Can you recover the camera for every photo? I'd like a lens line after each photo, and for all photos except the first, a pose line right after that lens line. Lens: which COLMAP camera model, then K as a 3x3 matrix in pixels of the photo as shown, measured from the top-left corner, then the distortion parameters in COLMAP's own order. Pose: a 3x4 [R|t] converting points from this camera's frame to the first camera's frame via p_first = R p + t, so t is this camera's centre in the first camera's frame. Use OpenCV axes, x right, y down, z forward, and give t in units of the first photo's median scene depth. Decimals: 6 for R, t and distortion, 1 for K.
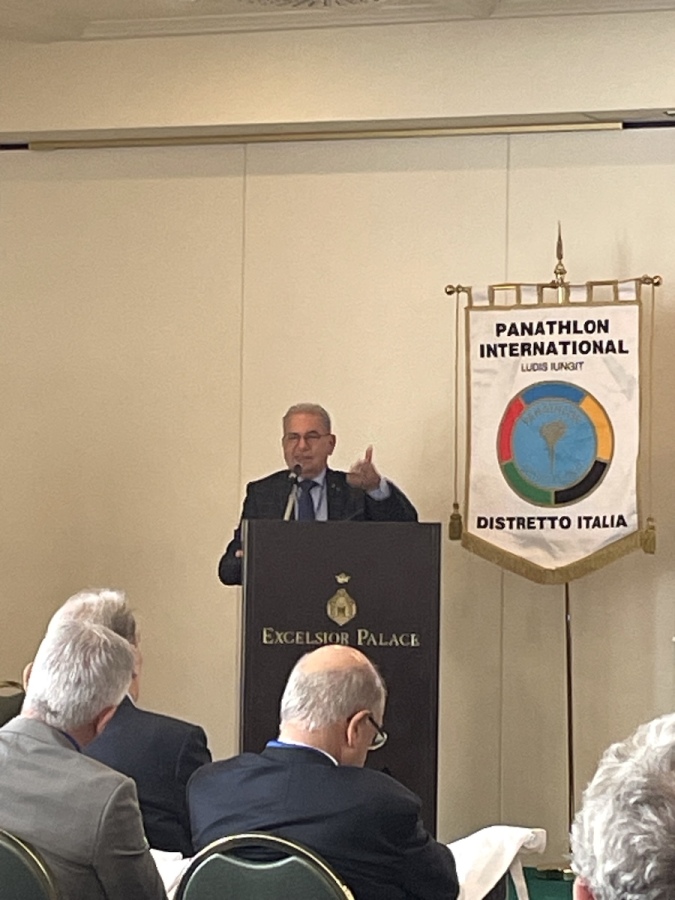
lens RADIAL K [[3485.9, 0, 344.8], [0, 3485.9, 451.8], [0, 0, 1]] dist [0.407099, 0.000000]
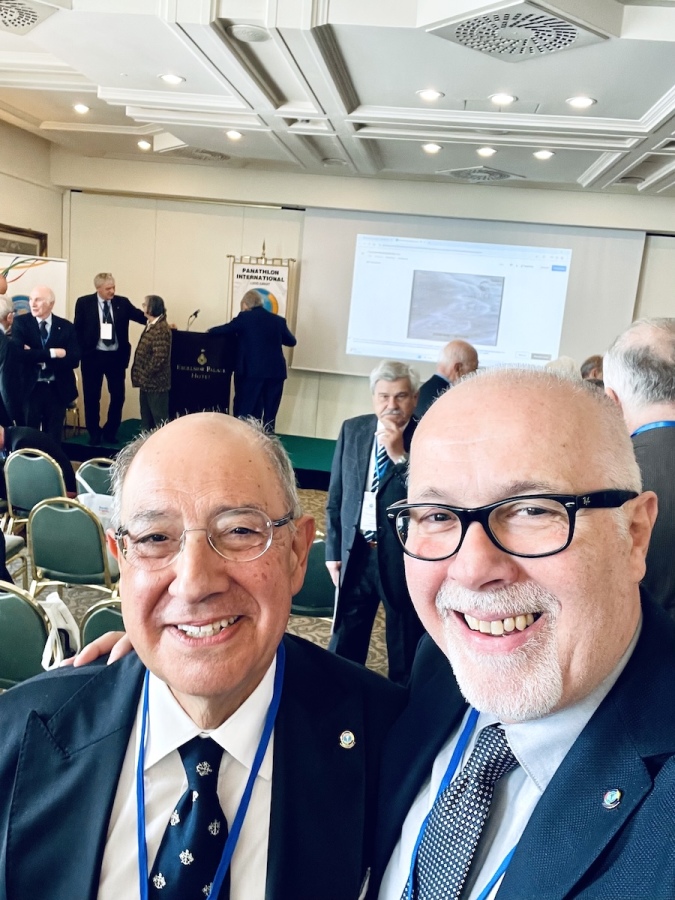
lens RADIAL K [[796.8, 0, 355.0], [0, 796.8, 461.9], [0, 0, 1]] dist [0.063951, -0.048620]
pose [[0.950985, 0.009994, 0.309074, -0.086231], [-0.082098, 0.971770, 0.221184, -0.035266], [-0.298139, -0.235717, 0.924960, 0.240238]]
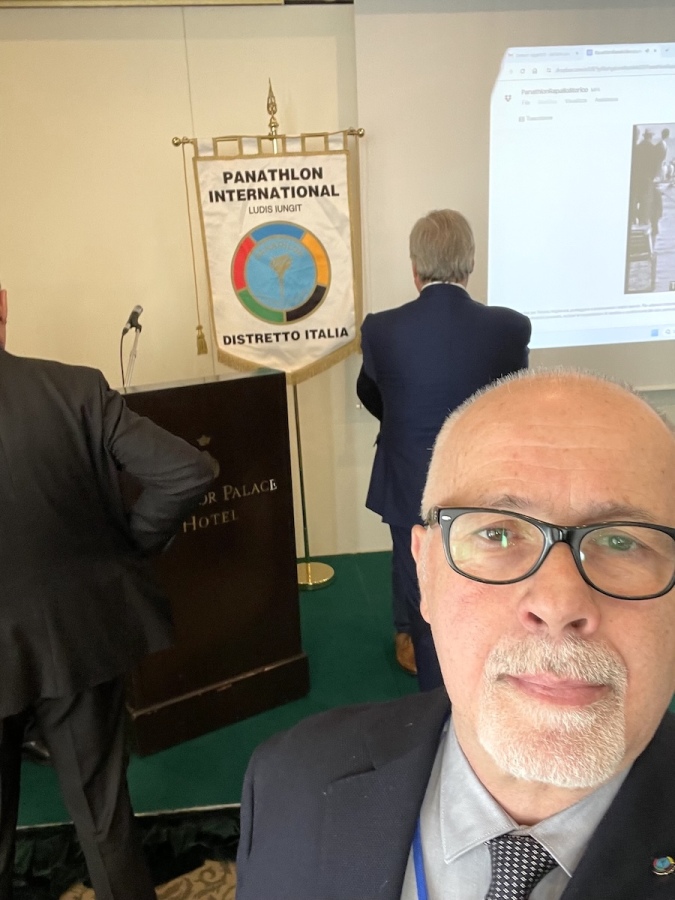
lens RADIAL K [[796.8, 0, 339.4], [0, 796.8, 452.2], [0, 0, 1]] dist [0.063951, -0.048620]
pose [[0.856440, -0.184323, 0.482220, -0.073312], [0.038894, 0.954471, 0.295757, -0.025239], [-0.514780, -0.234542, 0.824616, 0.736671]]
